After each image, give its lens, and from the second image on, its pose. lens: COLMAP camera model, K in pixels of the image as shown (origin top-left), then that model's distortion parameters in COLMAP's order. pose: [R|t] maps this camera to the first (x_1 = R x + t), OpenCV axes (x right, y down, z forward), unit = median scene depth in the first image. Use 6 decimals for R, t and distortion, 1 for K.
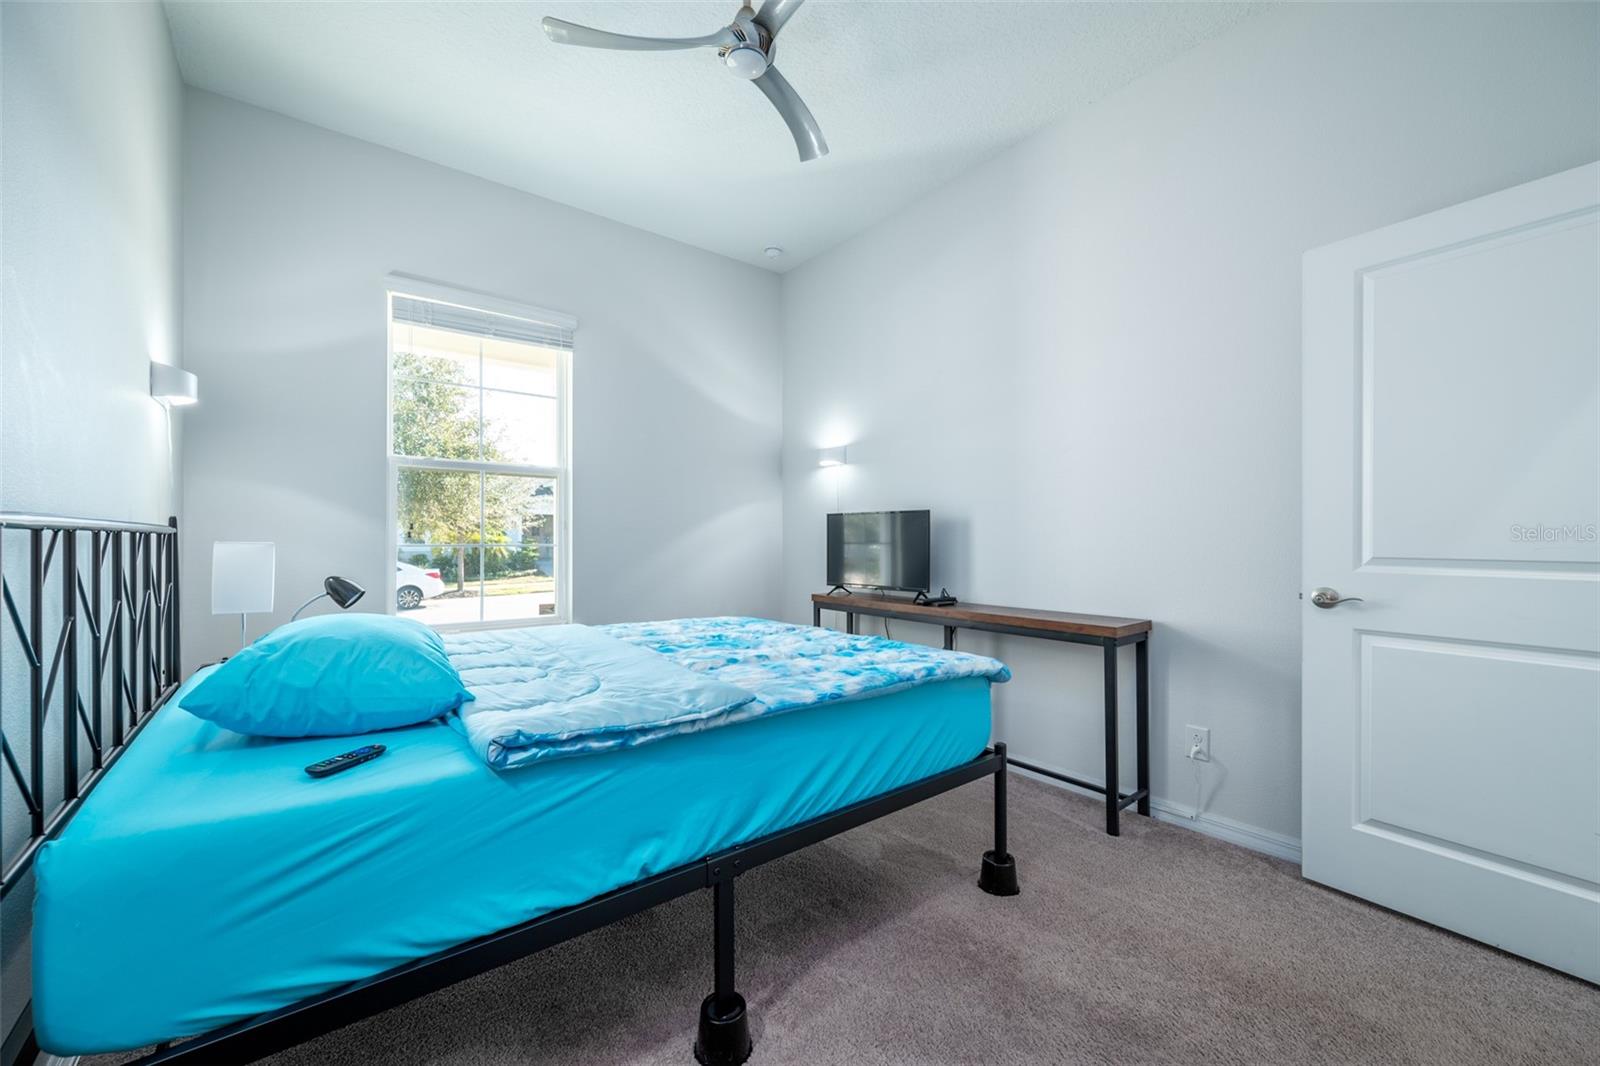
lens RADIAL K [[631.5, 0, 806.8], [0, 631.5, 535.4], [0, 0, 1]] dist [0.000817, -0.000044]
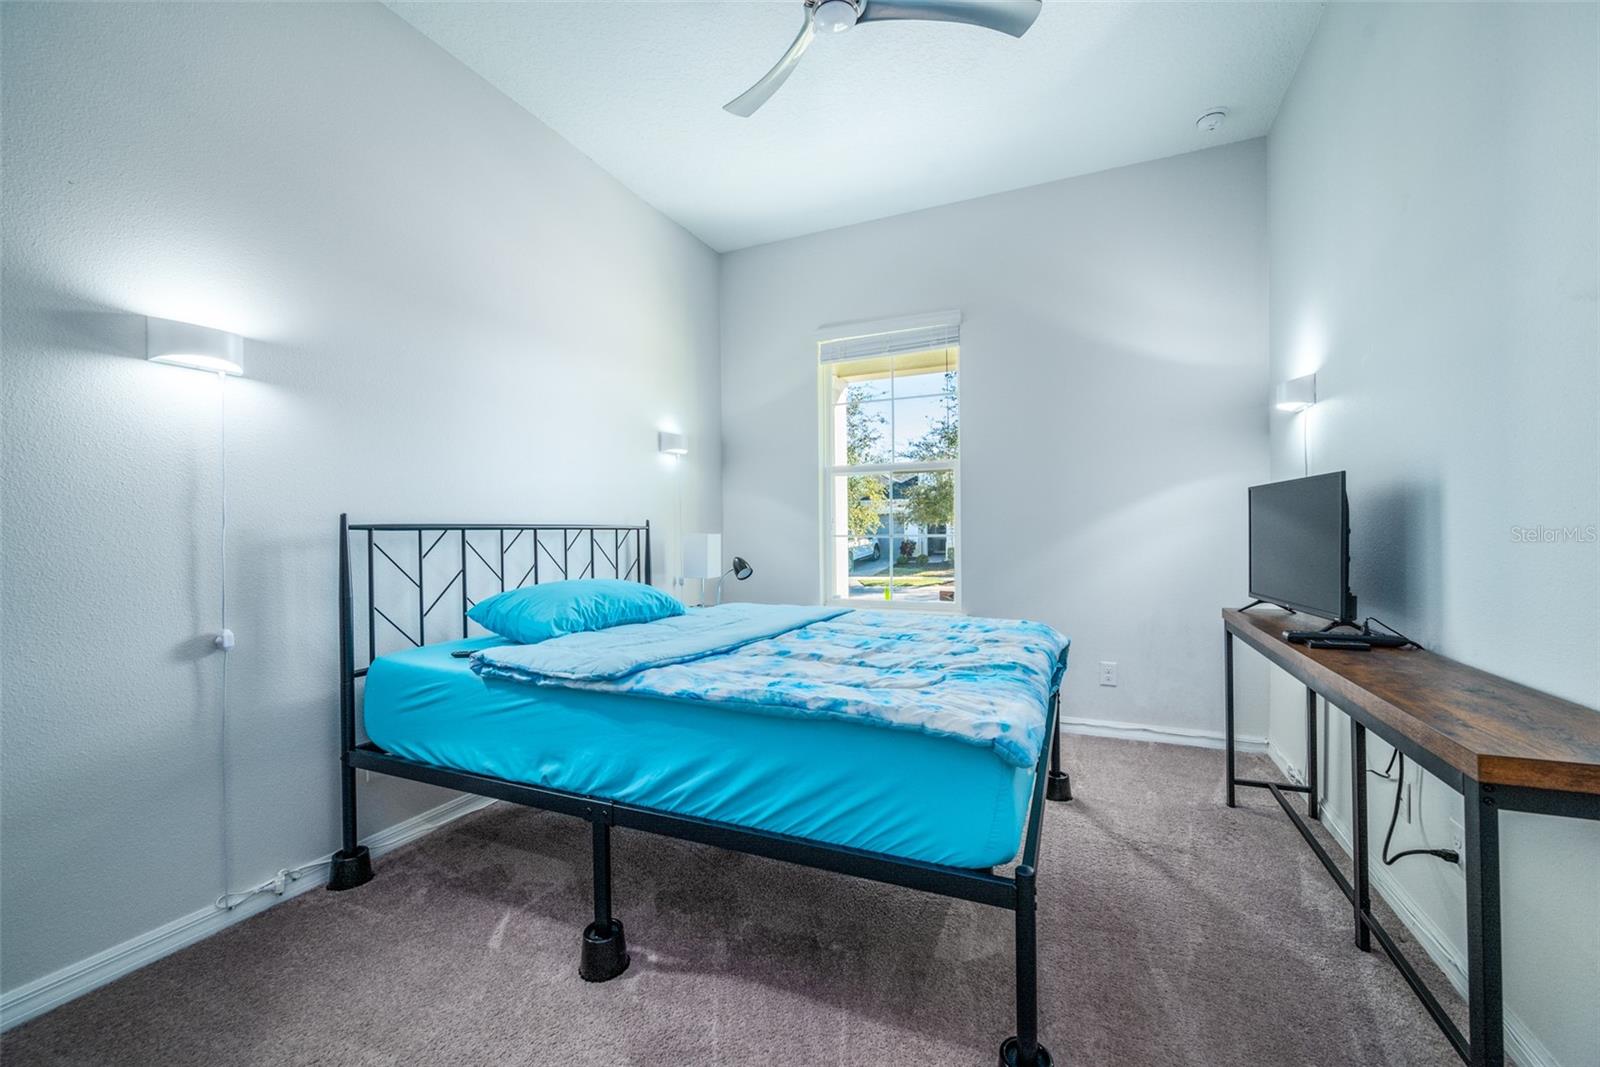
lens RADIAL K [[631.5, 0, 805.8], [0, 631.5, 535.5], [0, 0, 1]] dist [0.000817, -0.000044]
pose [[0.467496, -0.000164, -0.883995, 0.962413], [0.015087, 0.999856, 0.007794, 0.008232], [0.883867, -0.016981, 0.467431, 0.709451]]
